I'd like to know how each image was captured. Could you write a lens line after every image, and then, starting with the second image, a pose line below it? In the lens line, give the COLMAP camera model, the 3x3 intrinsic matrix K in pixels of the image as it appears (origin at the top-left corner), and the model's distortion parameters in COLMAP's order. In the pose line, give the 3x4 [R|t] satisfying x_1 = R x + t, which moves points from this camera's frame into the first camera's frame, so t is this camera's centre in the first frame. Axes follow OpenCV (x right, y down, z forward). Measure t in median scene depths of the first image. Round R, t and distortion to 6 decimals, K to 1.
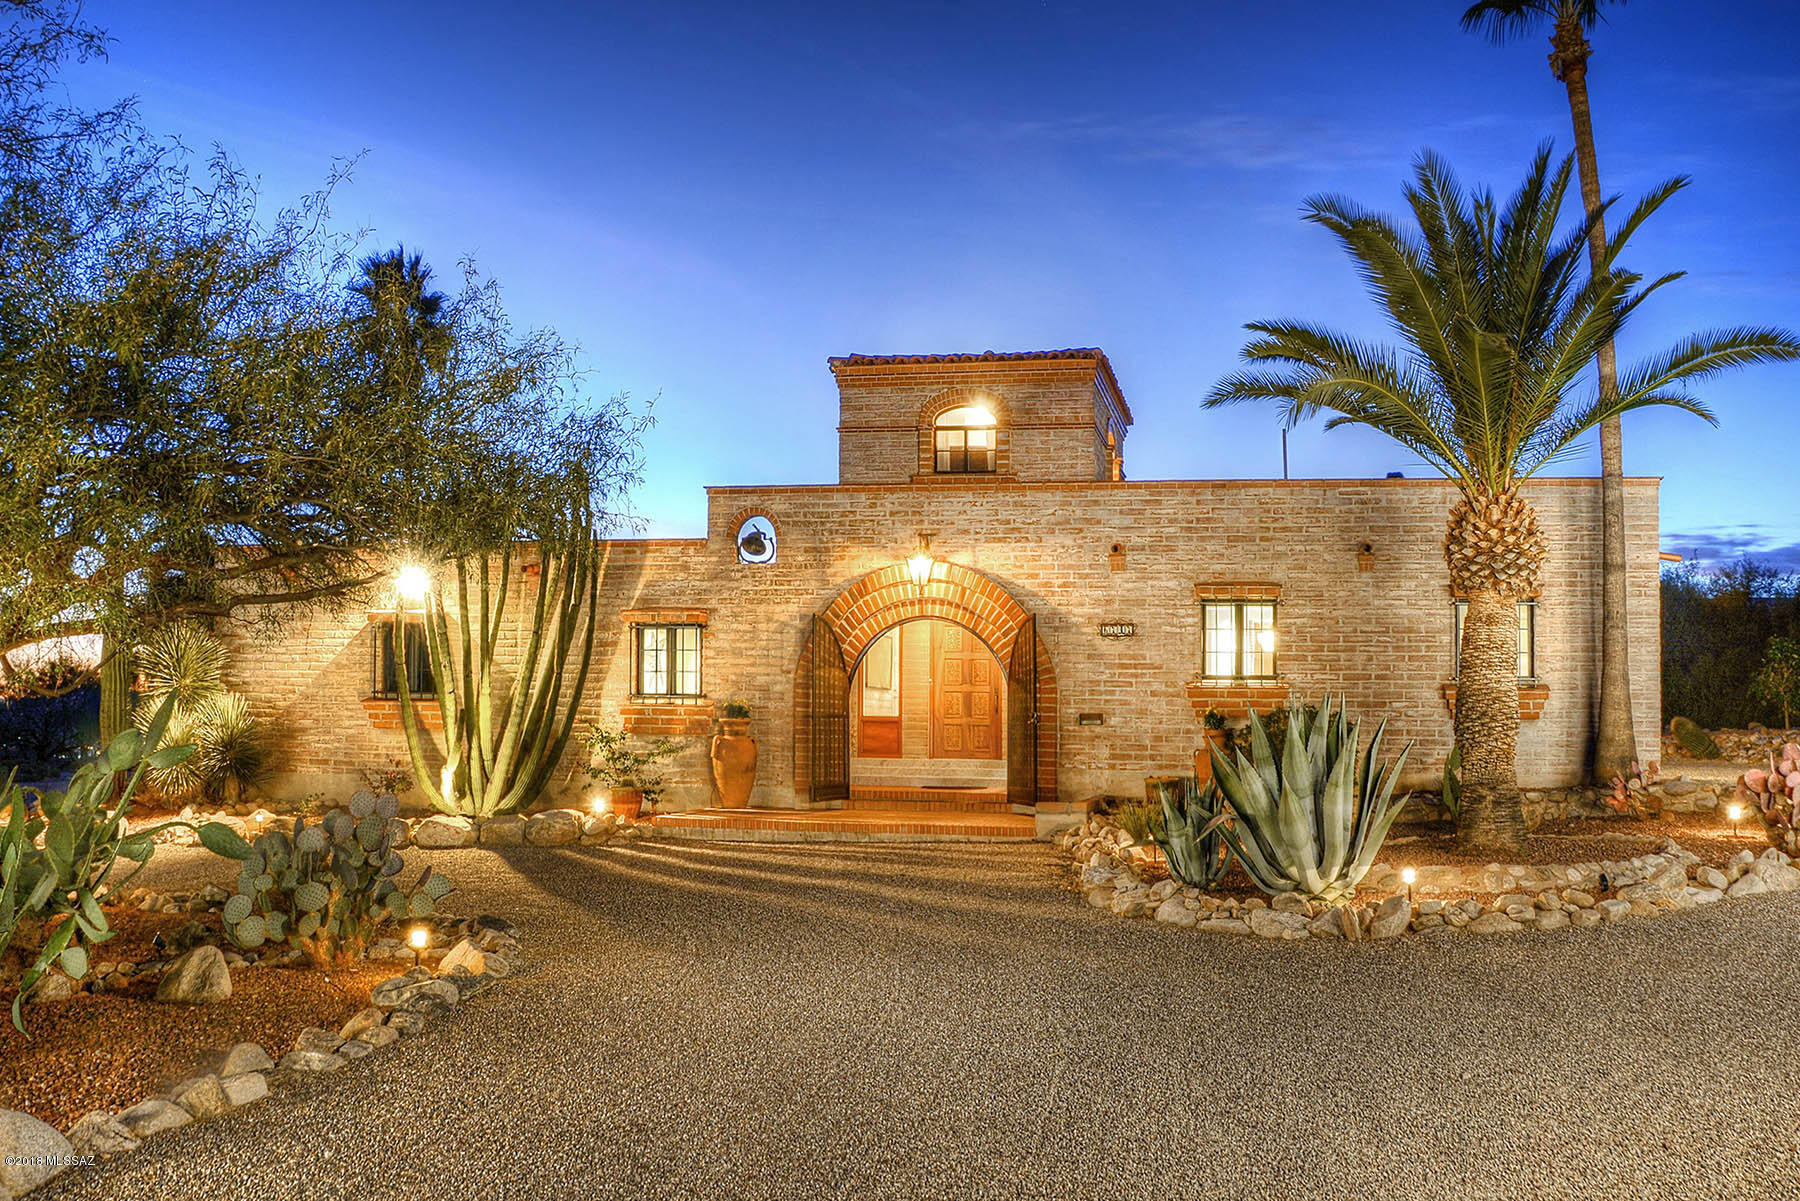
lens RADIAL K [[1382.5, 0, 893.3], [0, 1382.5, 610.9], [0, 0, 1]] dist [-0.126451, 0.030004]
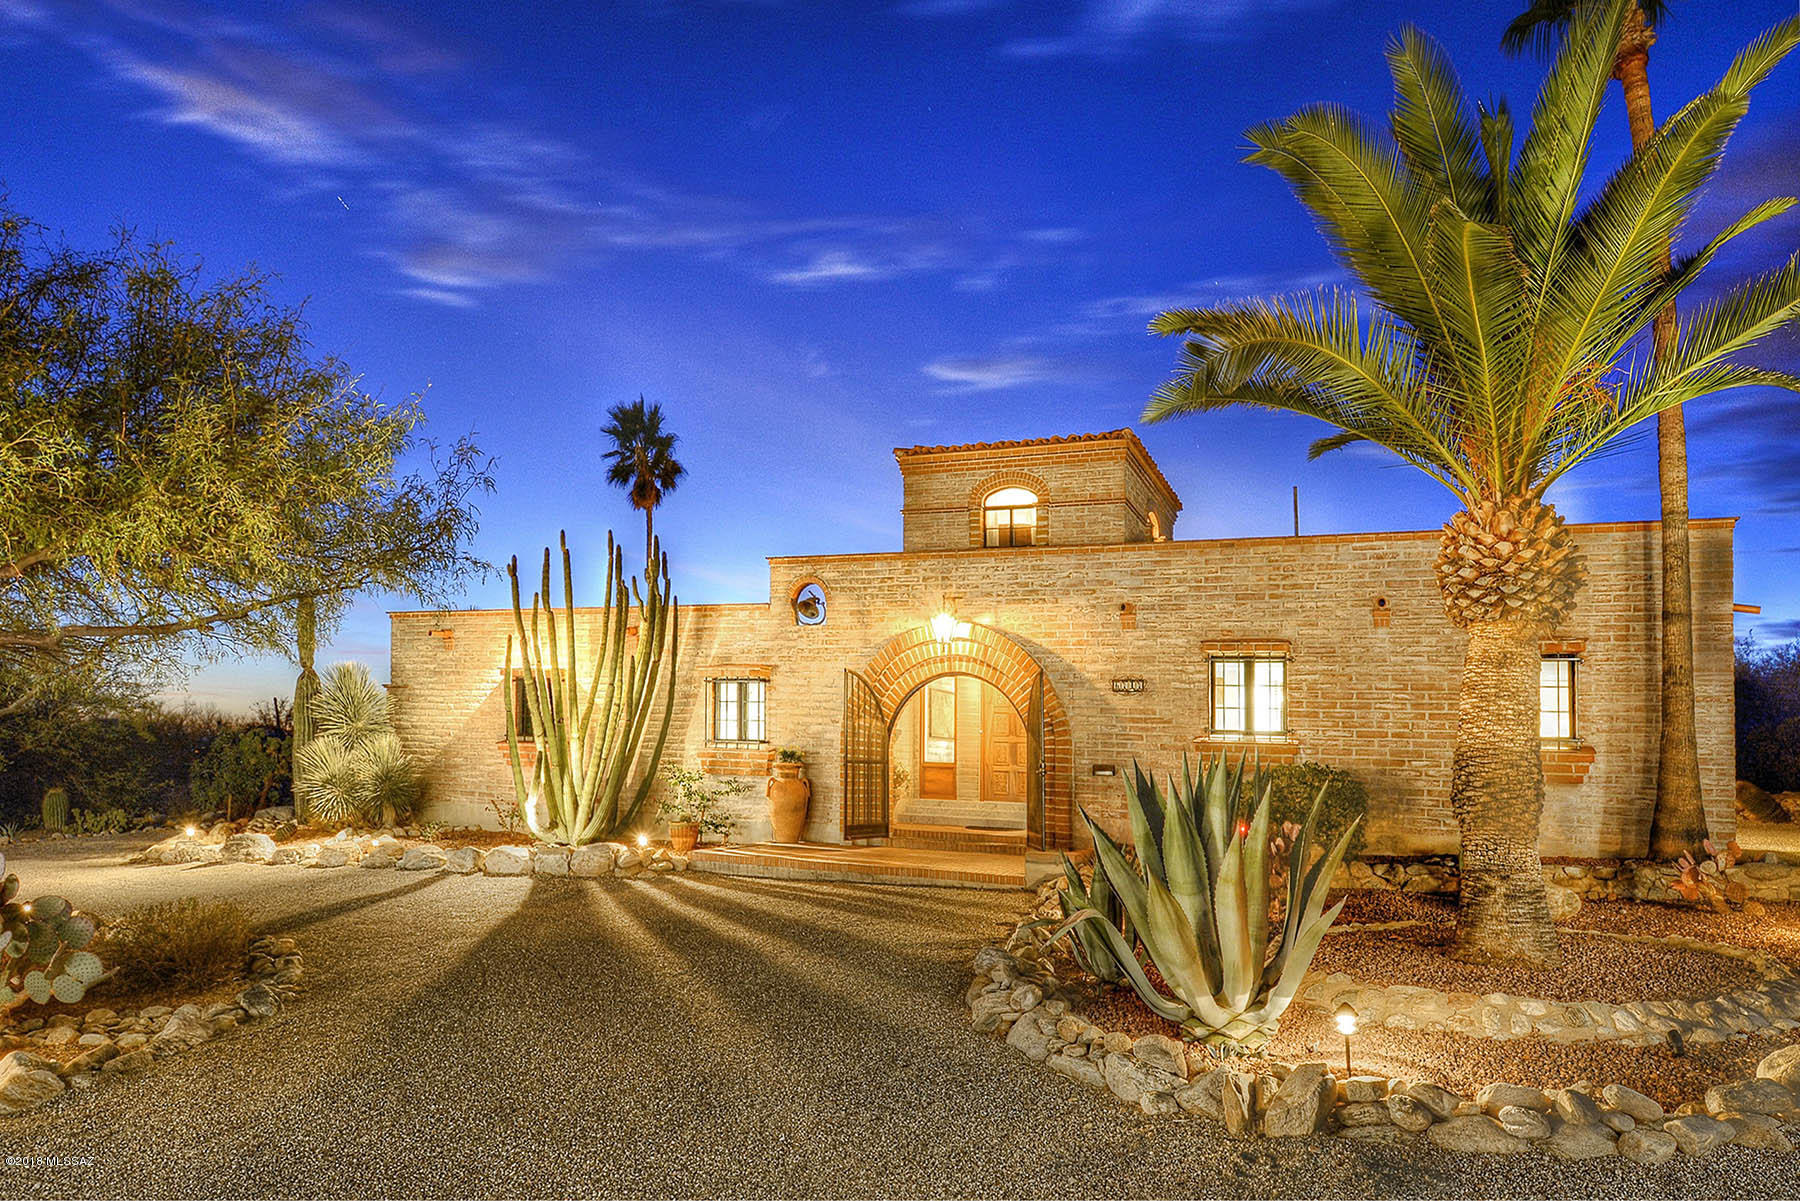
lens RADIAL K [[1023.2, 0, 885.7], [0, 1023.2, 666.8], [0, 0, 1]] dist [-0.001088, -0.012263]
pose [[0.987435, 0.005346, -0.157932, 0.103102], [-0.007626, 0.999875, -0.013837, 0.011699], [0.157839, 0.014868, 0.987353, 0.200868]]
